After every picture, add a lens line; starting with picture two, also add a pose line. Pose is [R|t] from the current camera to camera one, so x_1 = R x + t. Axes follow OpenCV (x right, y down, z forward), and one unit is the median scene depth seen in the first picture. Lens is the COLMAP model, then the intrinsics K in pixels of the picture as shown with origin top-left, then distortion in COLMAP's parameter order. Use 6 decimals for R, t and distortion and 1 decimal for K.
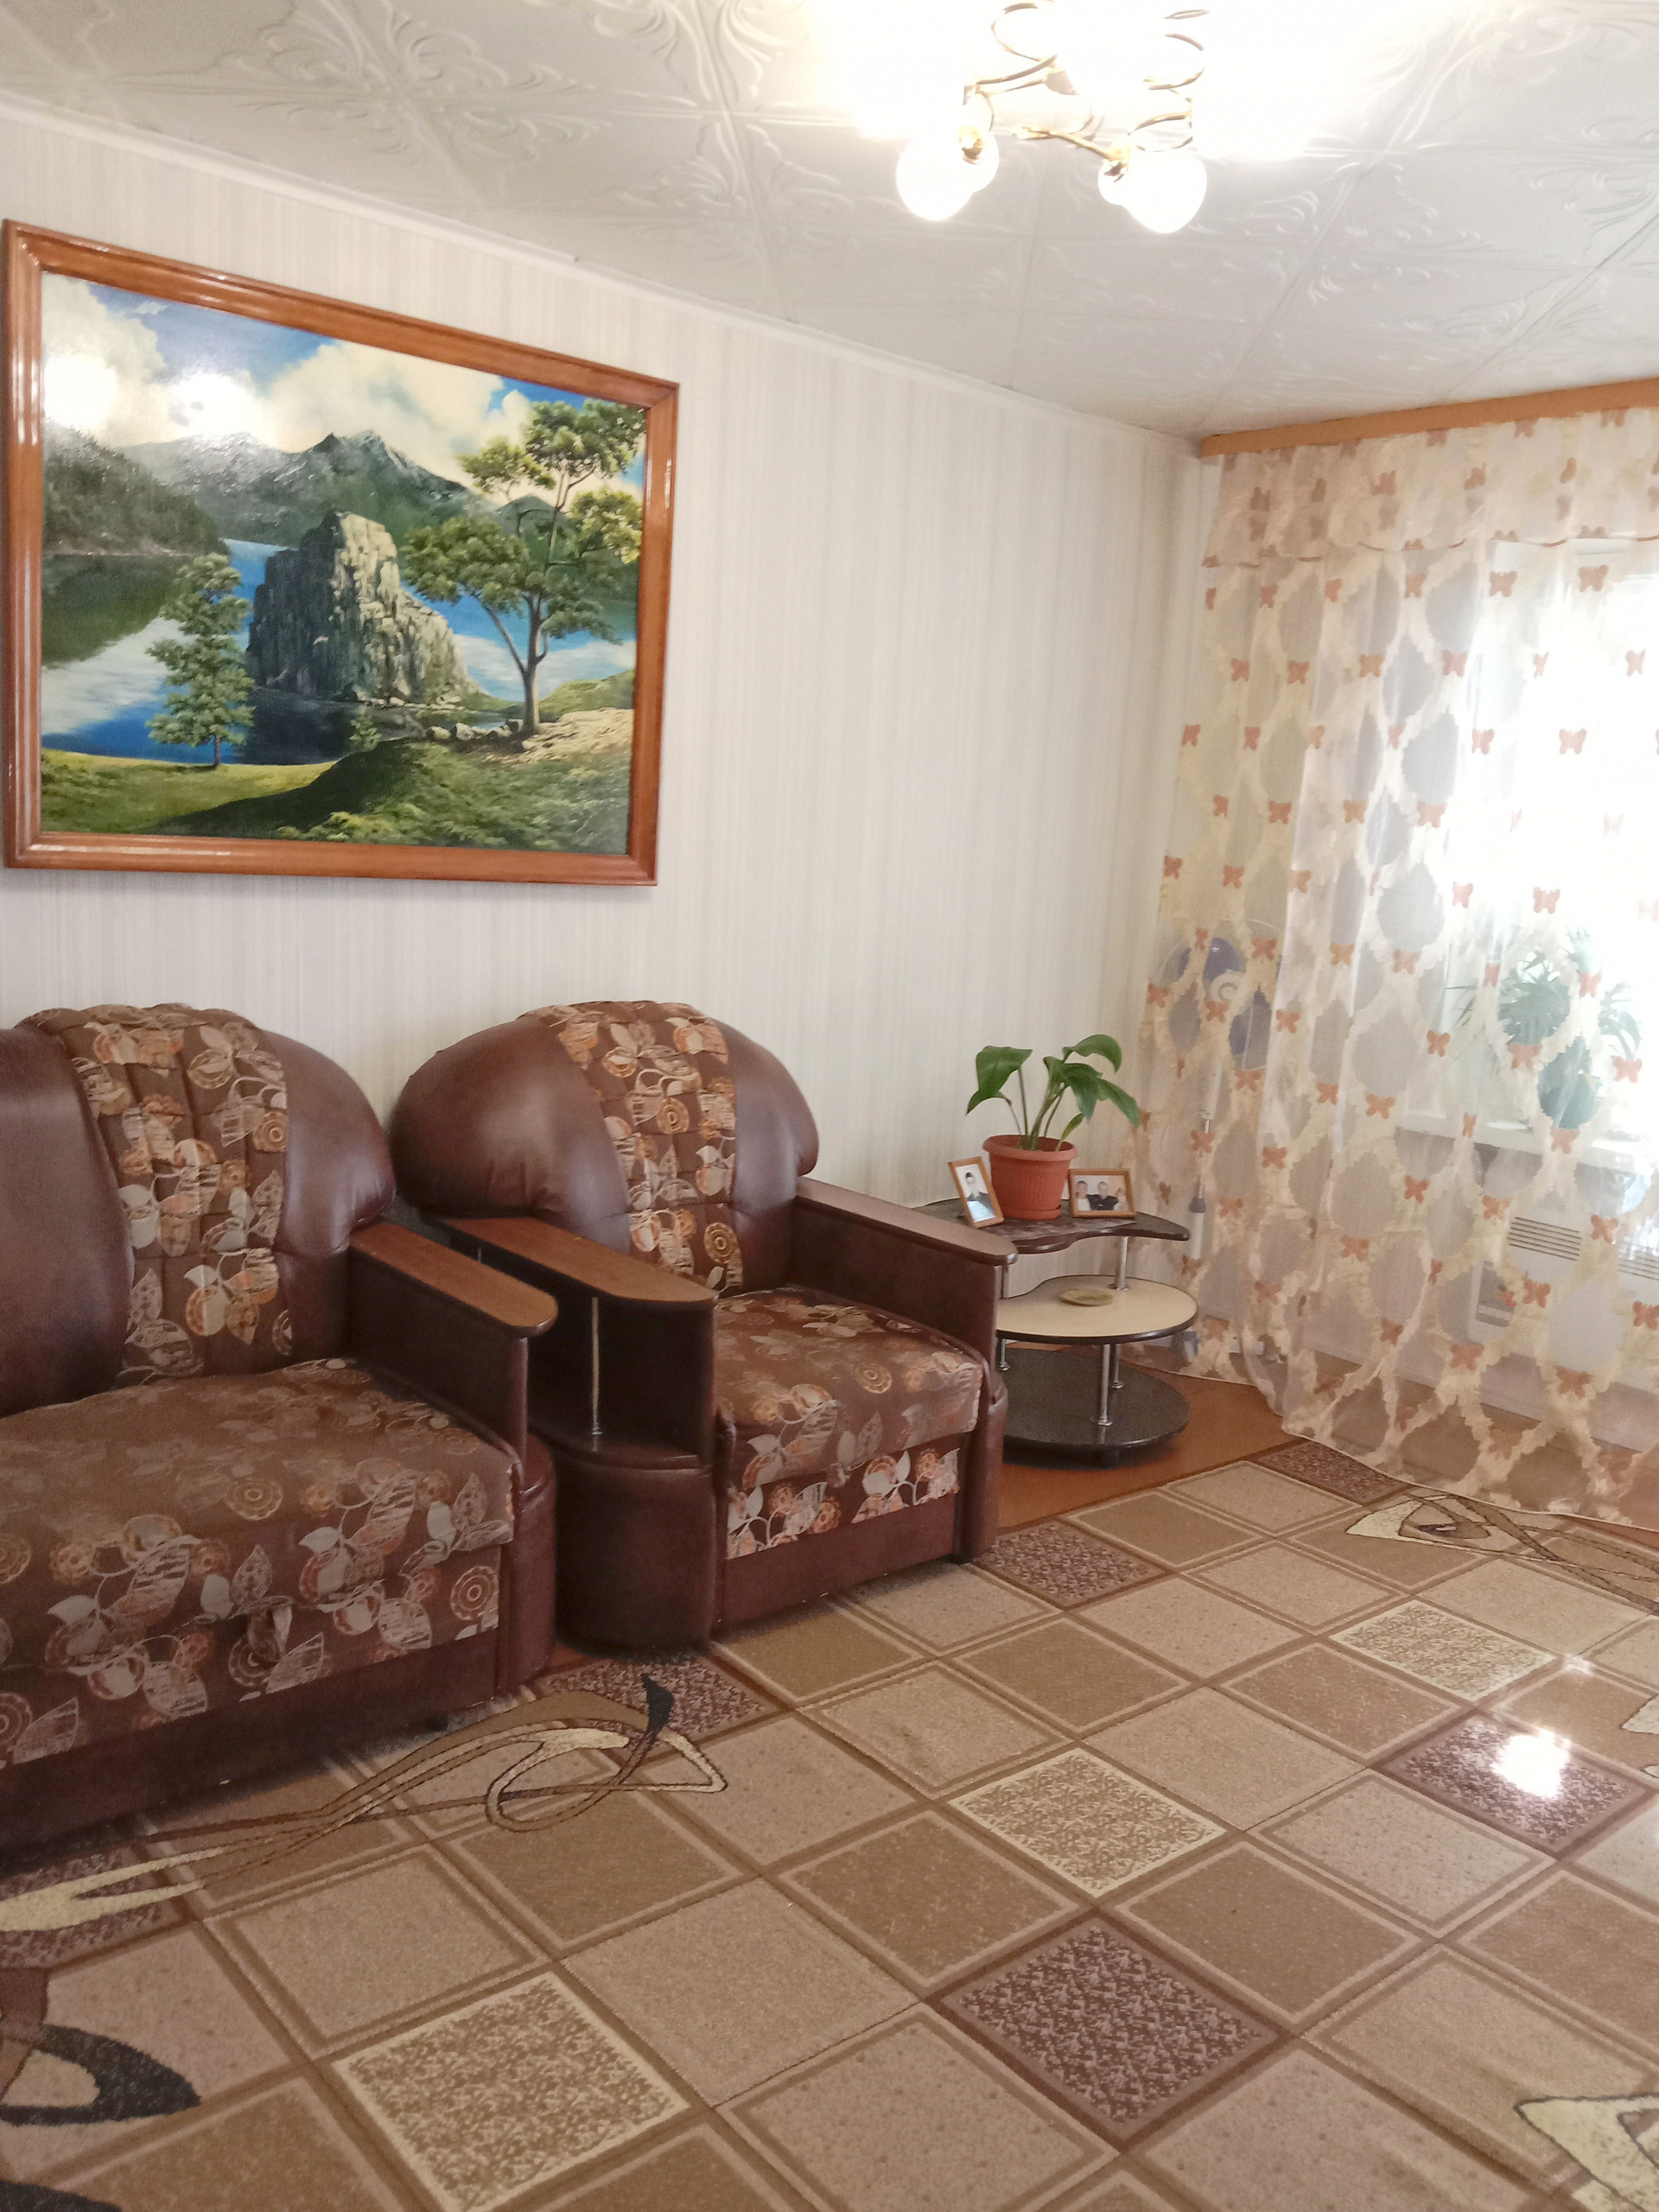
lens RADIAL K [[1816.7, 0, 837.0], [0, 1816.7, 1118.6], [0, 0, 1]] dist [0.056926, -0.080677]
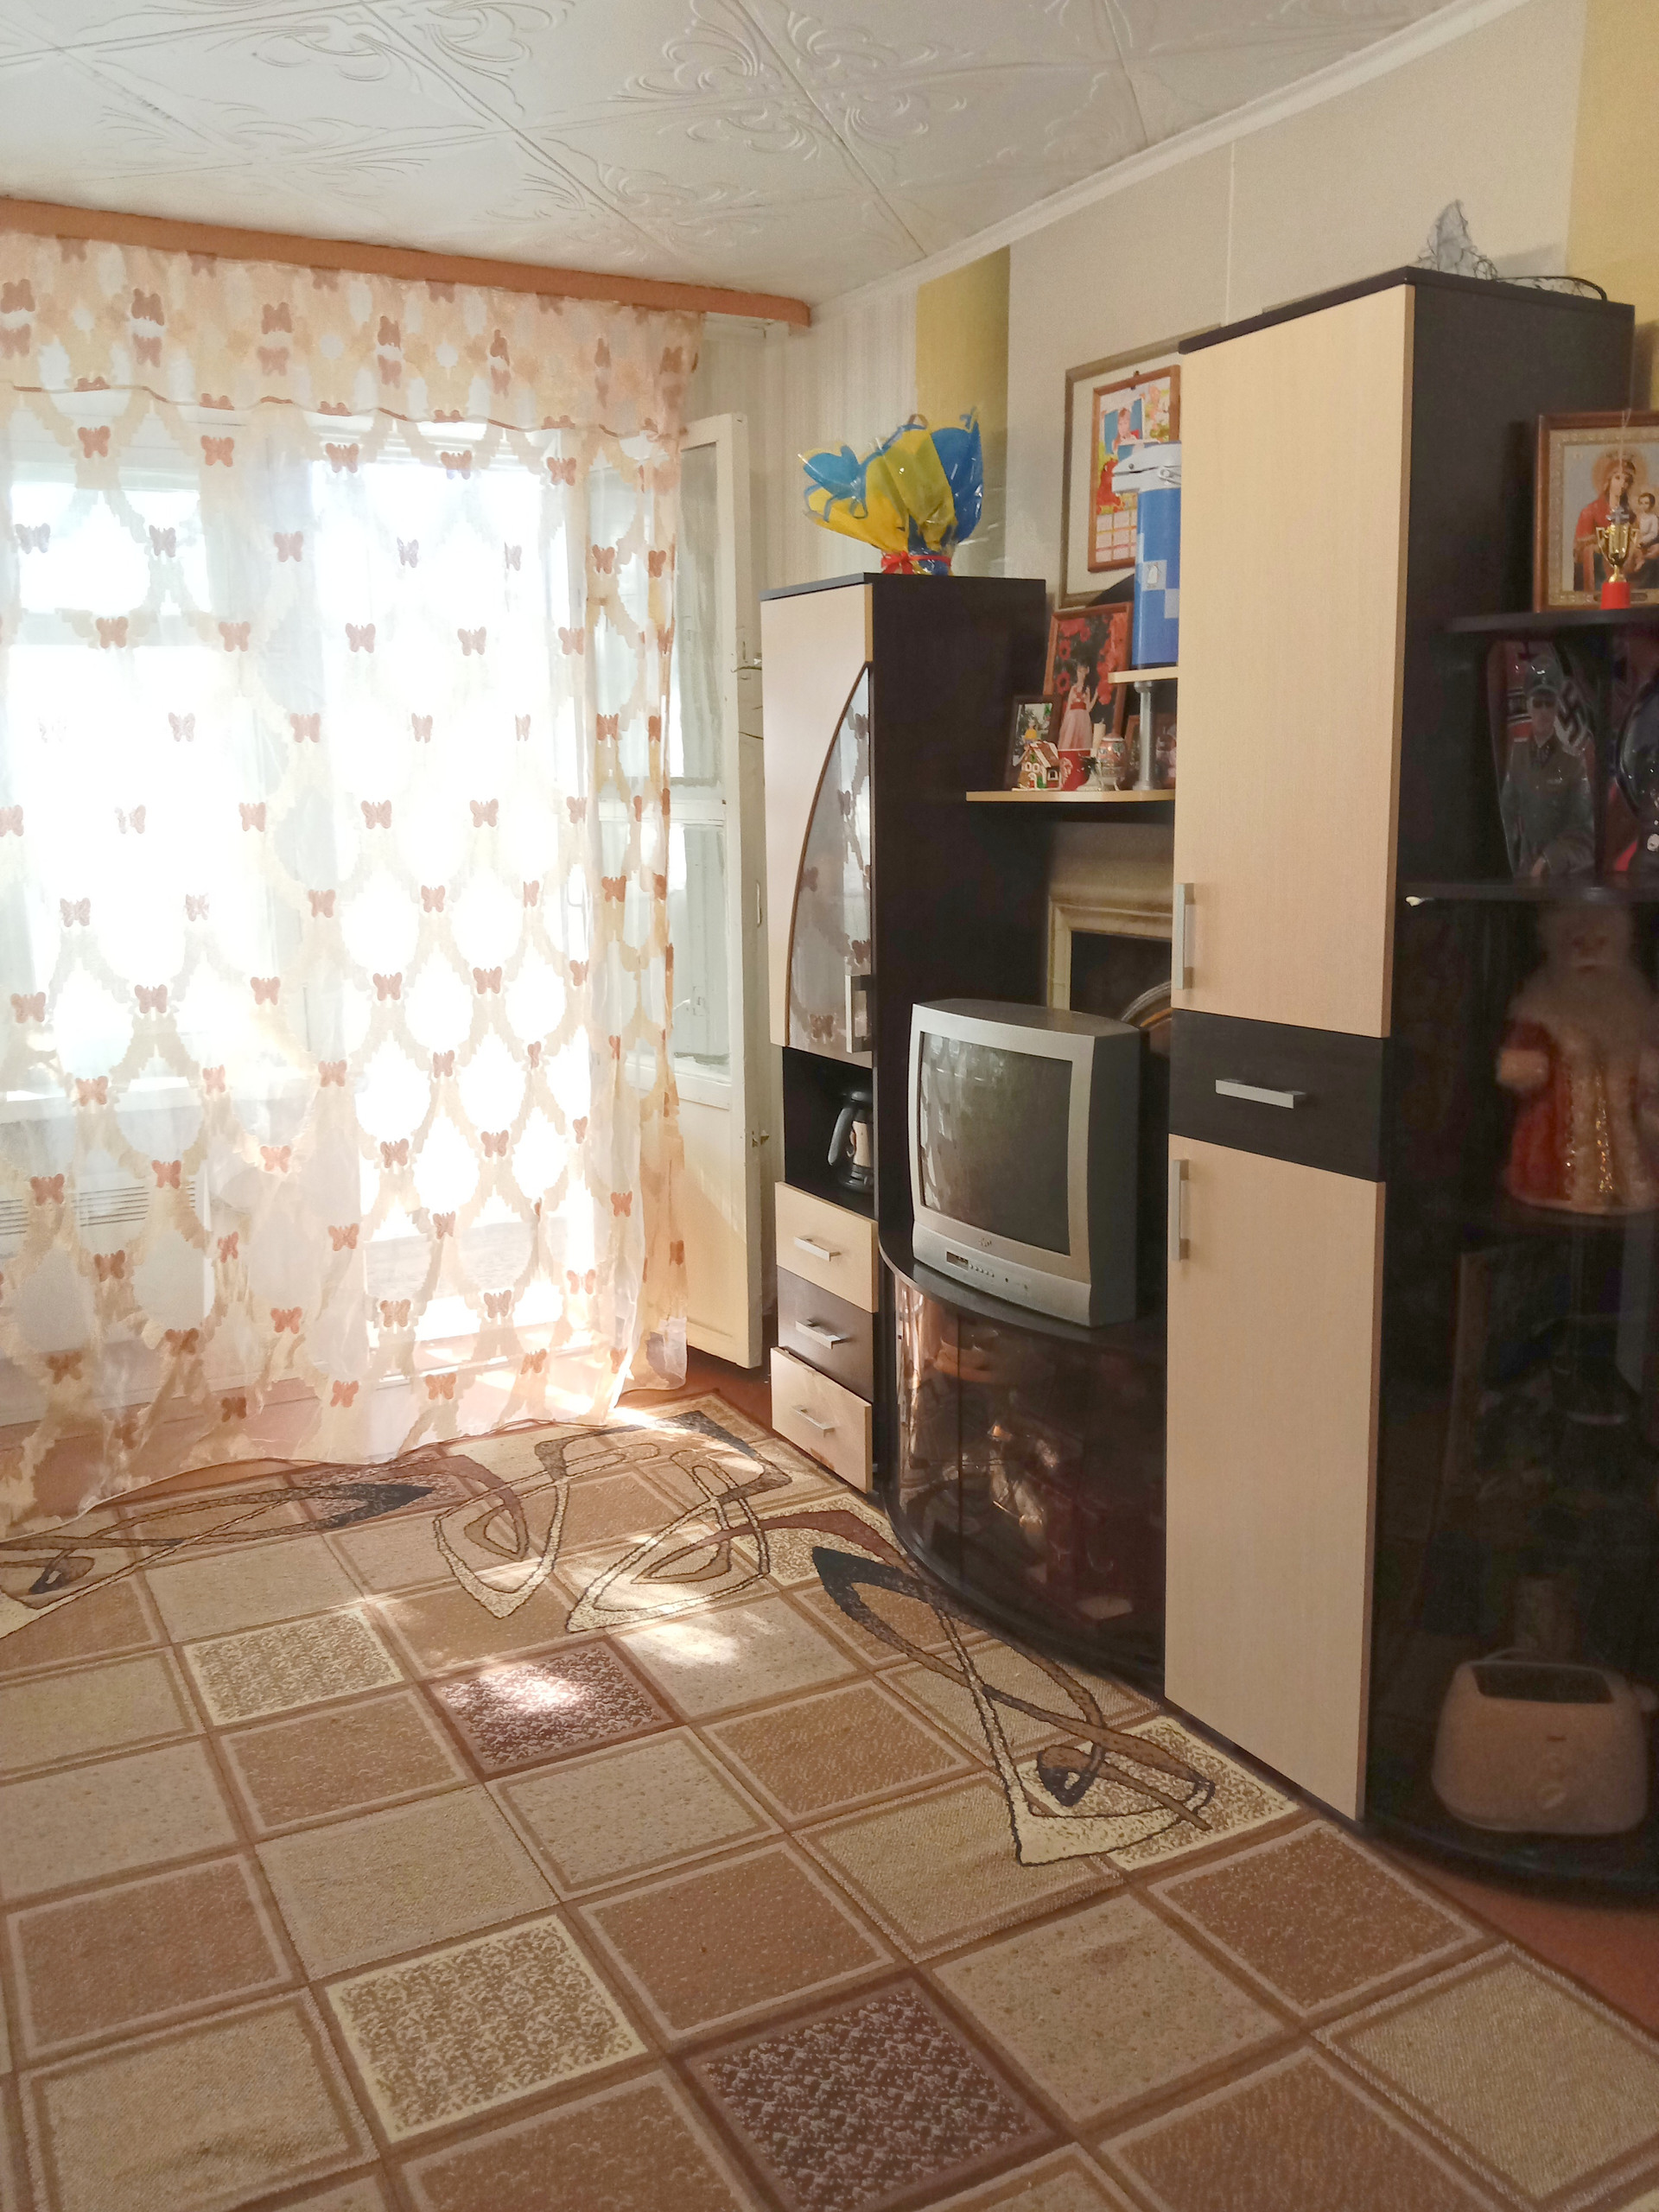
lens RADIAL K [[1816.7, 0, 825.7], [0, 1816.7, 1107.3], [0, 0, 1]] dist [0.056926, -0.080677]
pose [[0.209441, -0.235700, 0.948989, -0.399230], [0.177543, 0.963548, 0.200133, -0.104541], [-0.961568, 0.126570, 0.243653, 0.501770]]
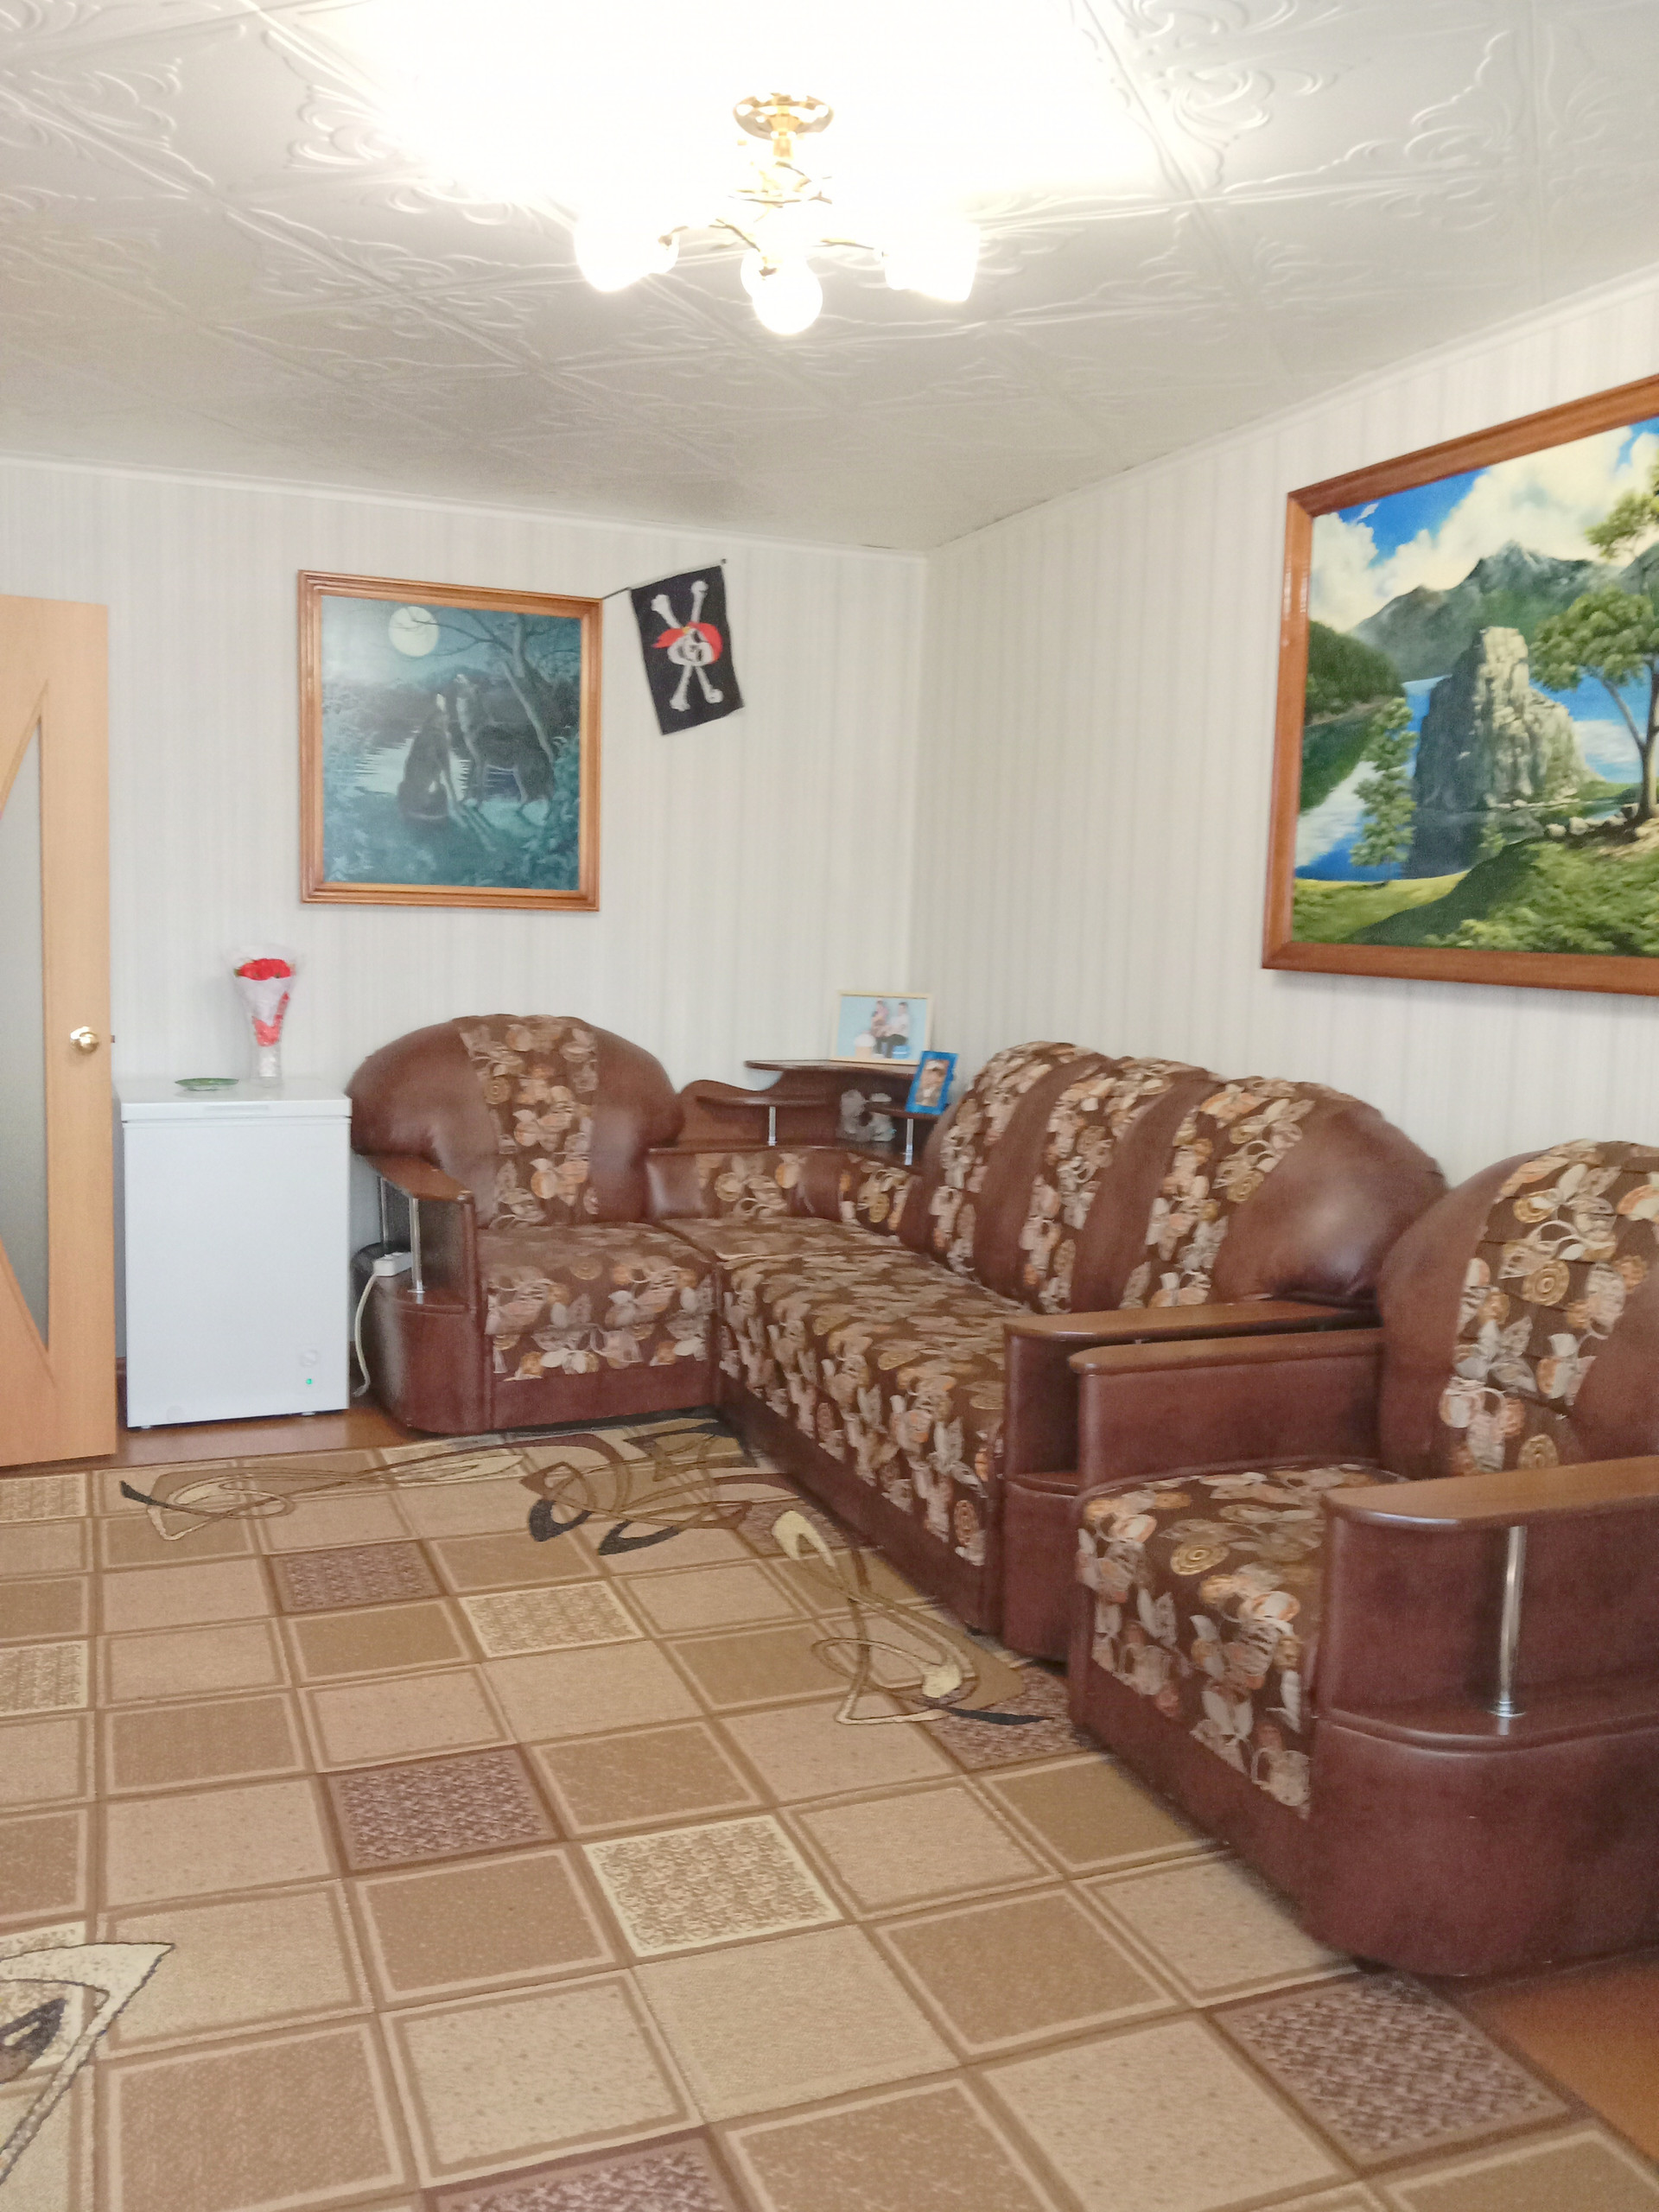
lens RADIAL K [[1816.7, 0, 791.2], [0, 1816.7, 1089.3], [0, 0, 1]] dist [0.056926, -0.080677]
pose [[-0.343034, 0.030063, -0.938842, 0.826509], [-0.199343, 0.974391, 0.104038, -0.108885], [0.917927, 0.222840, -0.328256, 1.030291]]
